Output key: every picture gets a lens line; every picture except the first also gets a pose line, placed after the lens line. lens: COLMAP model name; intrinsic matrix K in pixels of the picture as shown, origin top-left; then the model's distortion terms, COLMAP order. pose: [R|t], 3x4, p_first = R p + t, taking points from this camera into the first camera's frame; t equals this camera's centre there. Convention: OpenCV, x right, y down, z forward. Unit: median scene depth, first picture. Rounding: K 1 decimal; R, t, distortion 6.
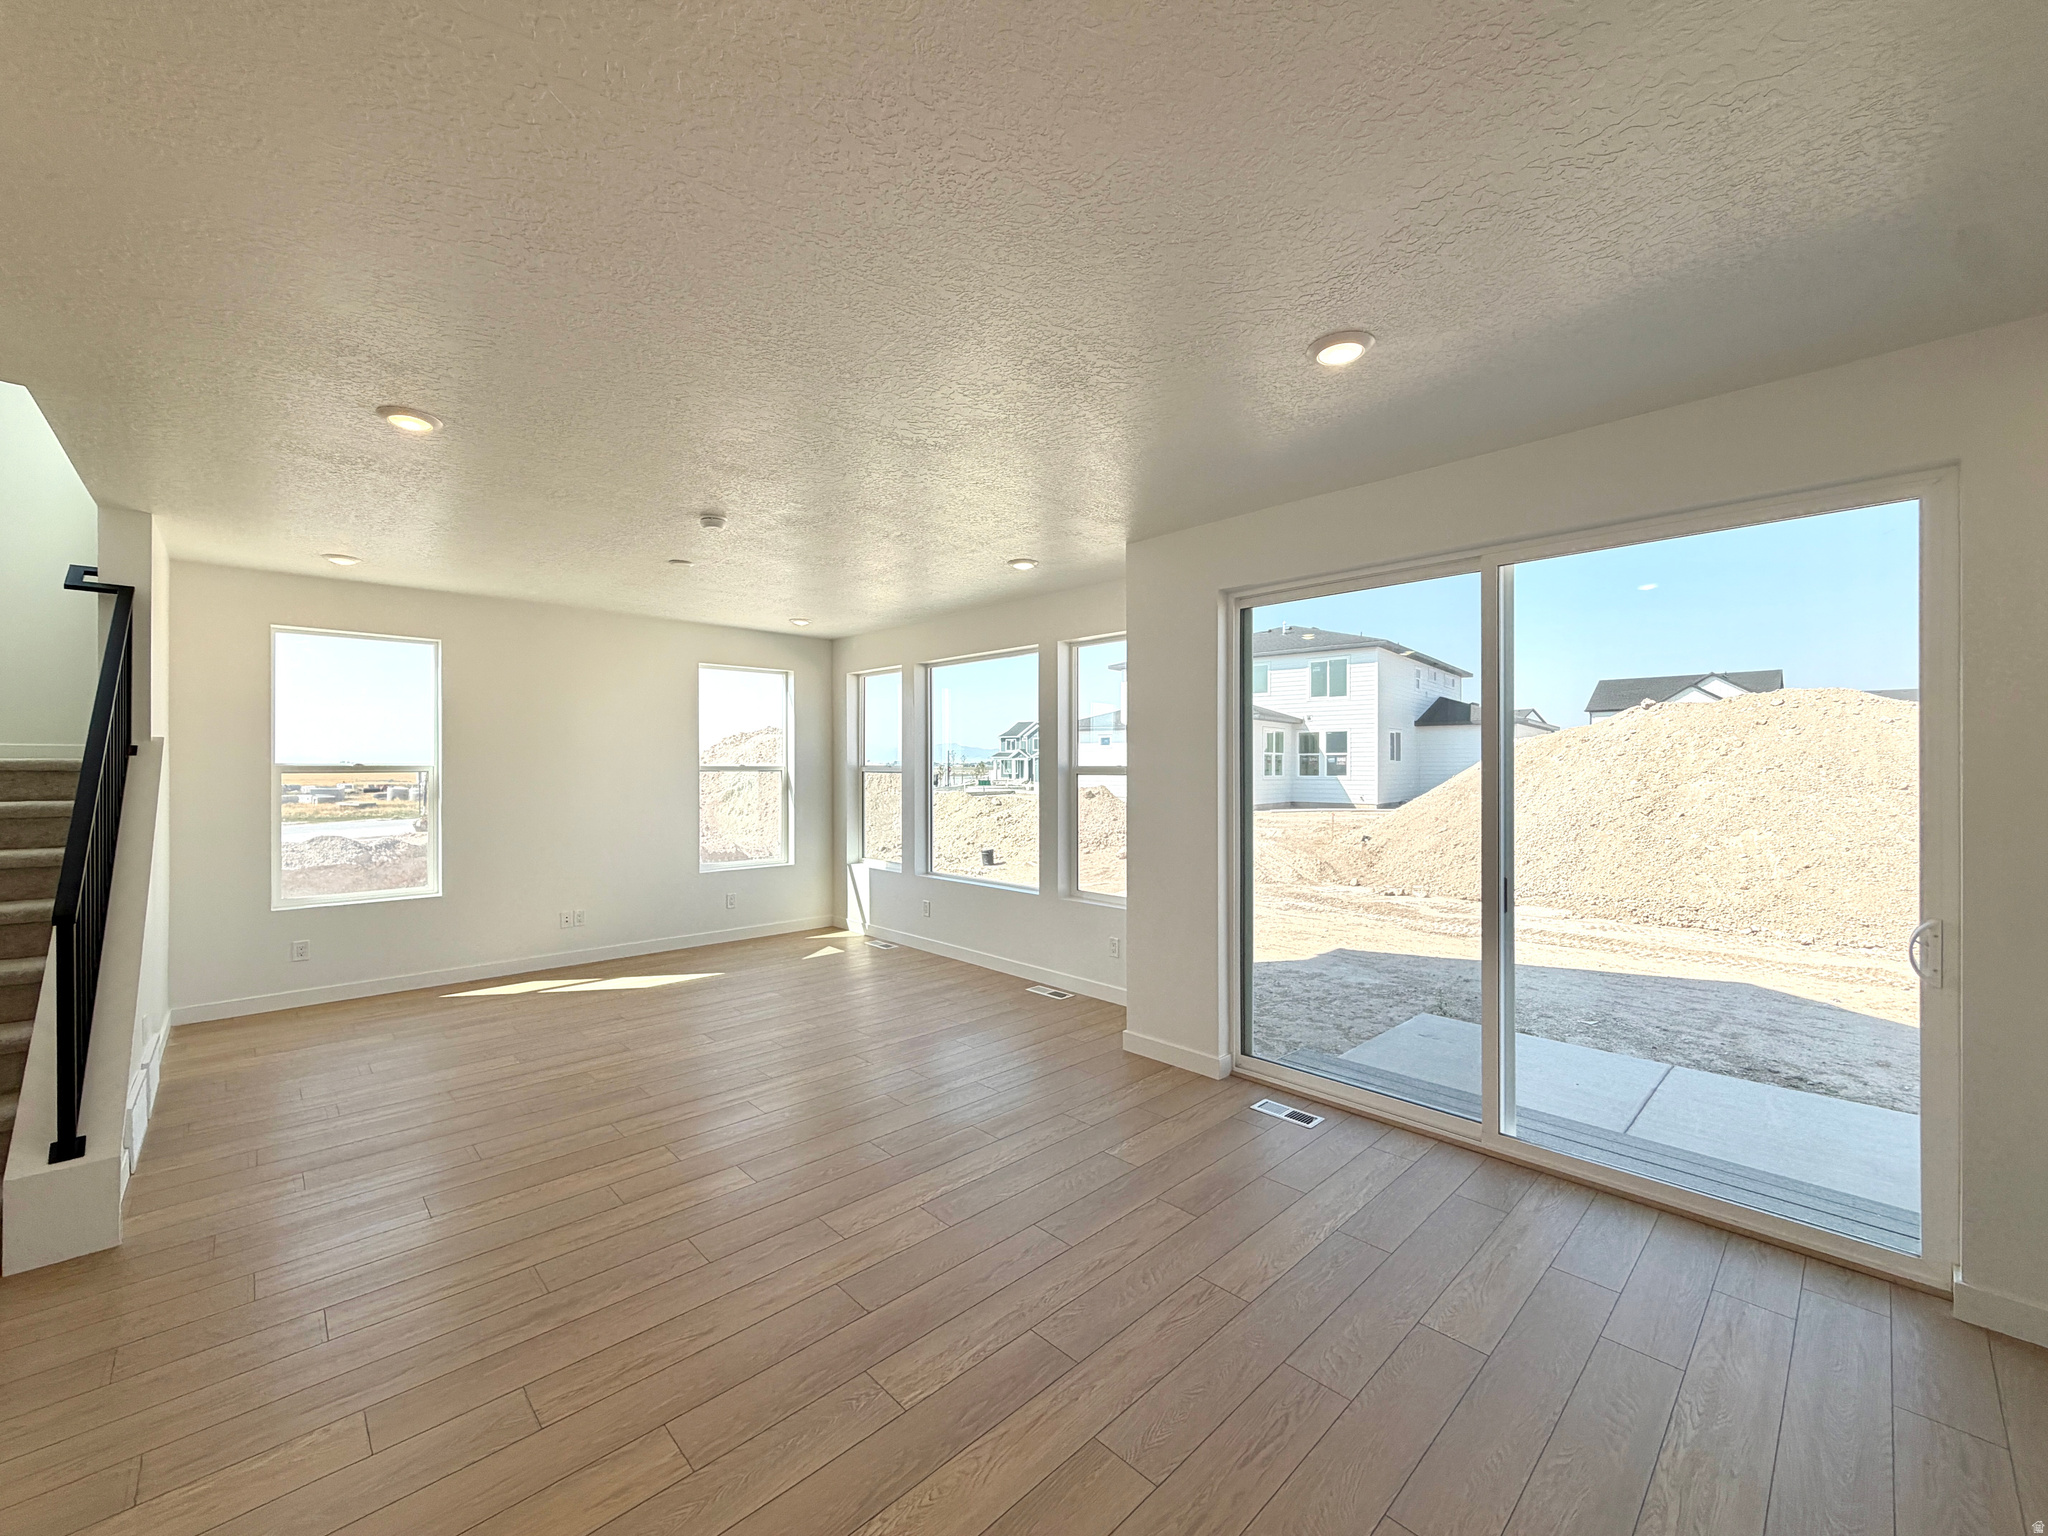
lens RADIAL K [[814.9, 0, 1022.6], [0, 814.9, 765.7], [0, 0, 1]] dist [-0.000237, -0.001063]
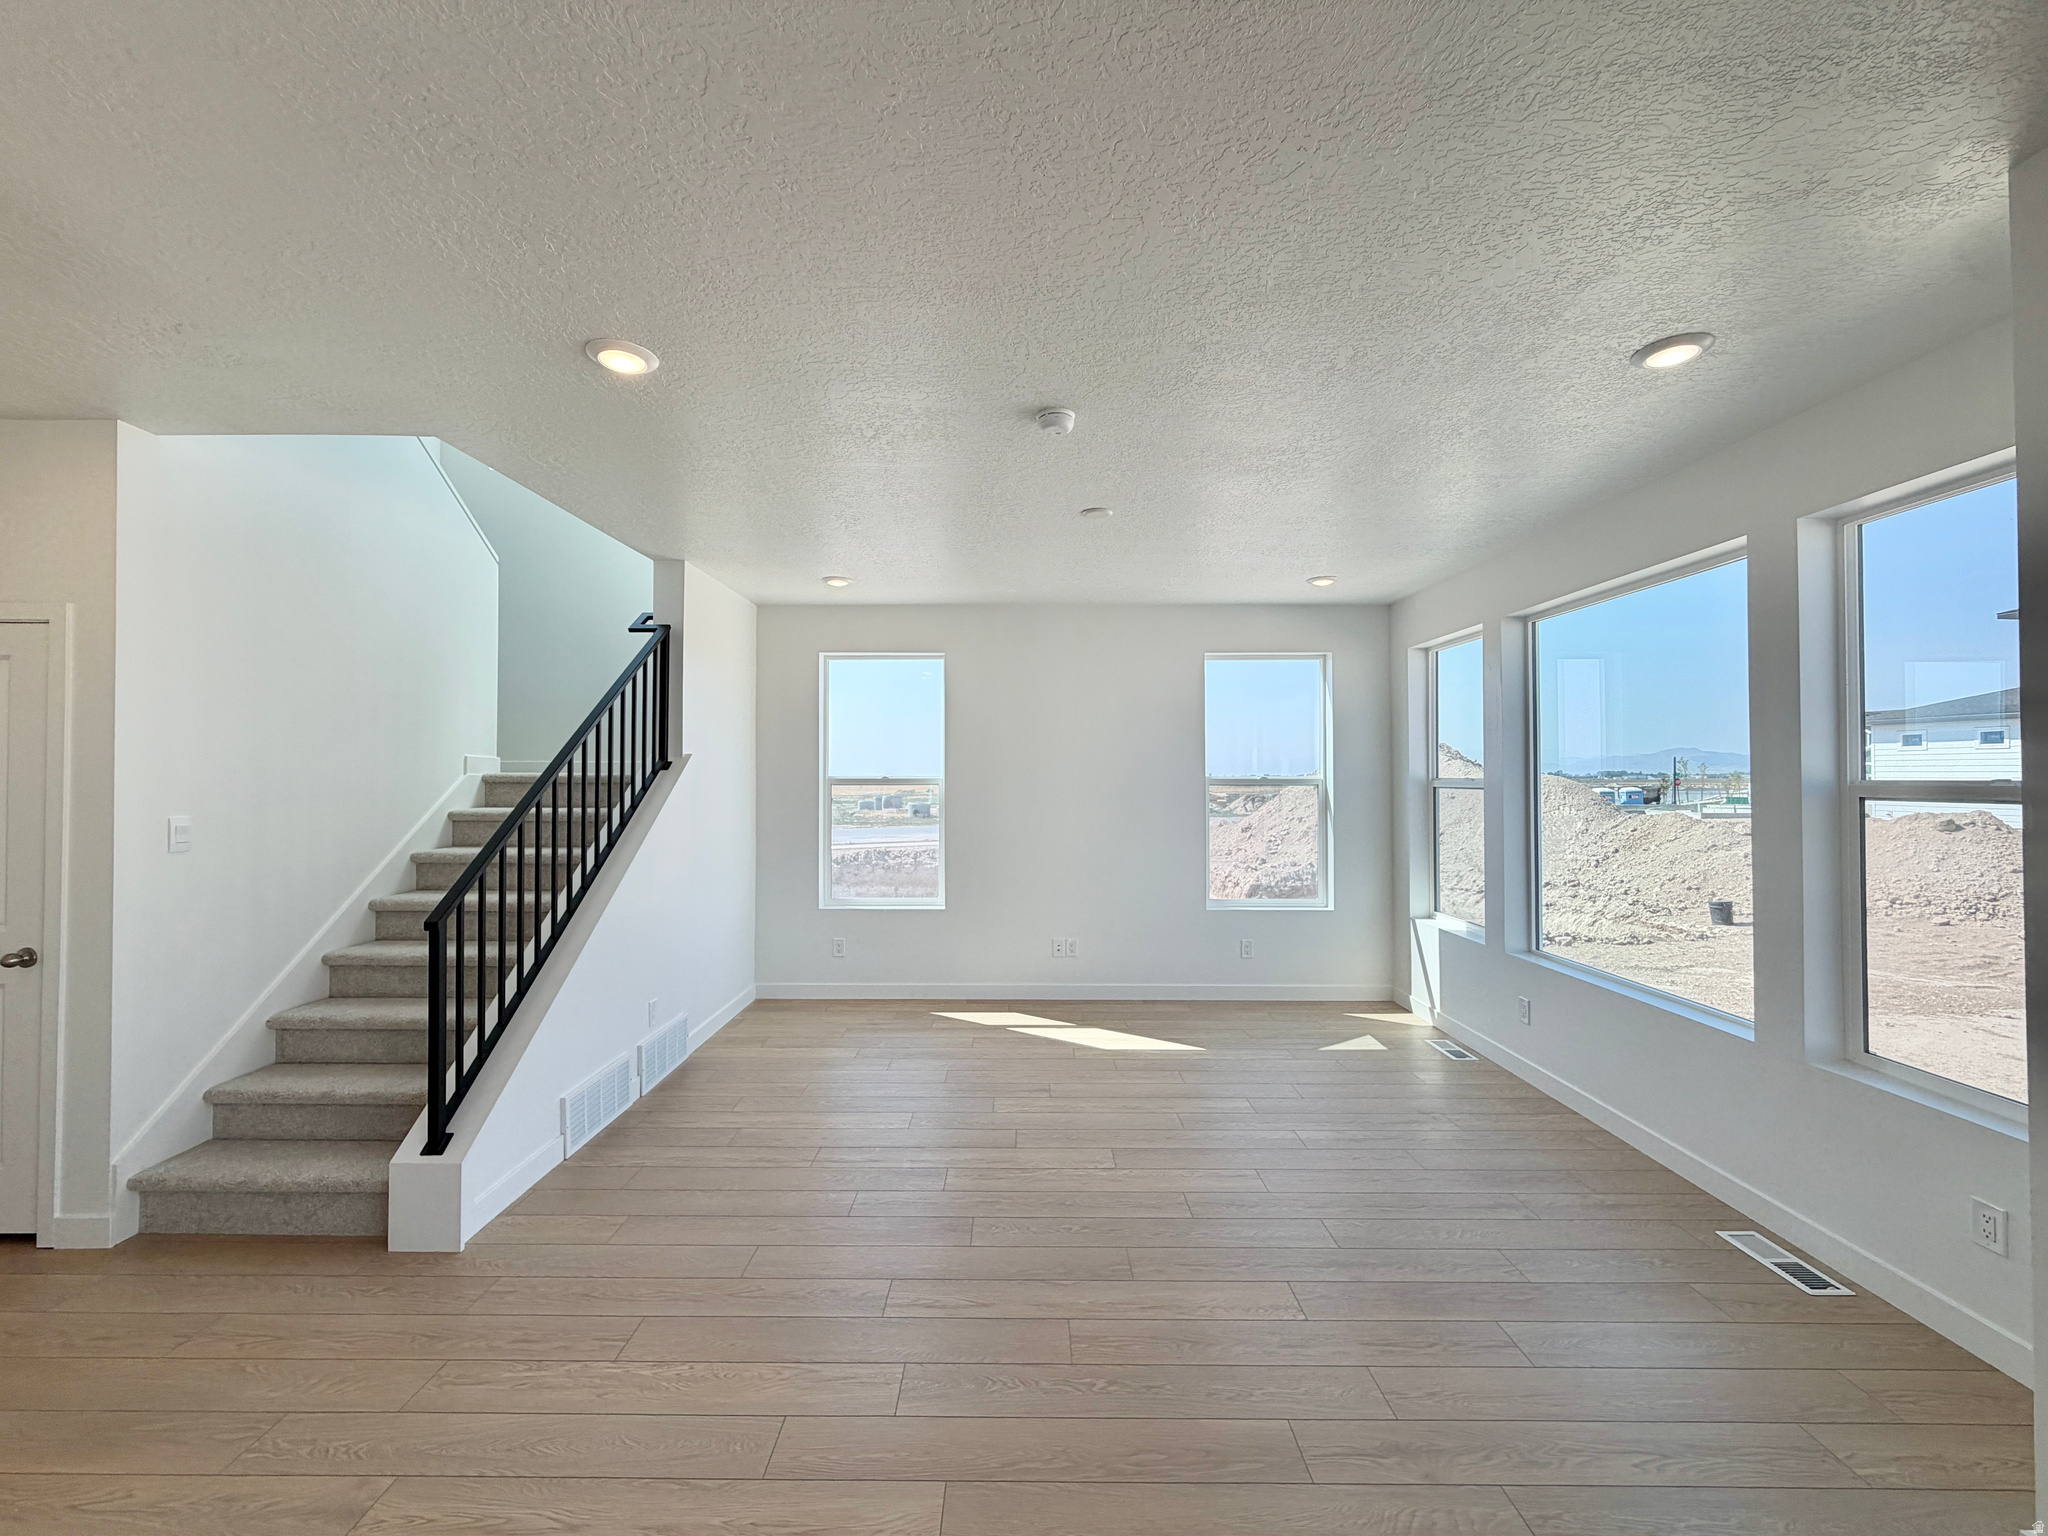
lens RADIAL K [[814.9, 0, 1018.3], [0, 814.9, 767.2], [0, 0, 1]] dist [-0.000237, -0.001063]
pose [[0.713224, -0.009184, -0.700876, 0.041423], [0.000793, 0.999924, -0.012296, -0.001589], [0.700936, 0.008214, 0.713177, 0.283456]]
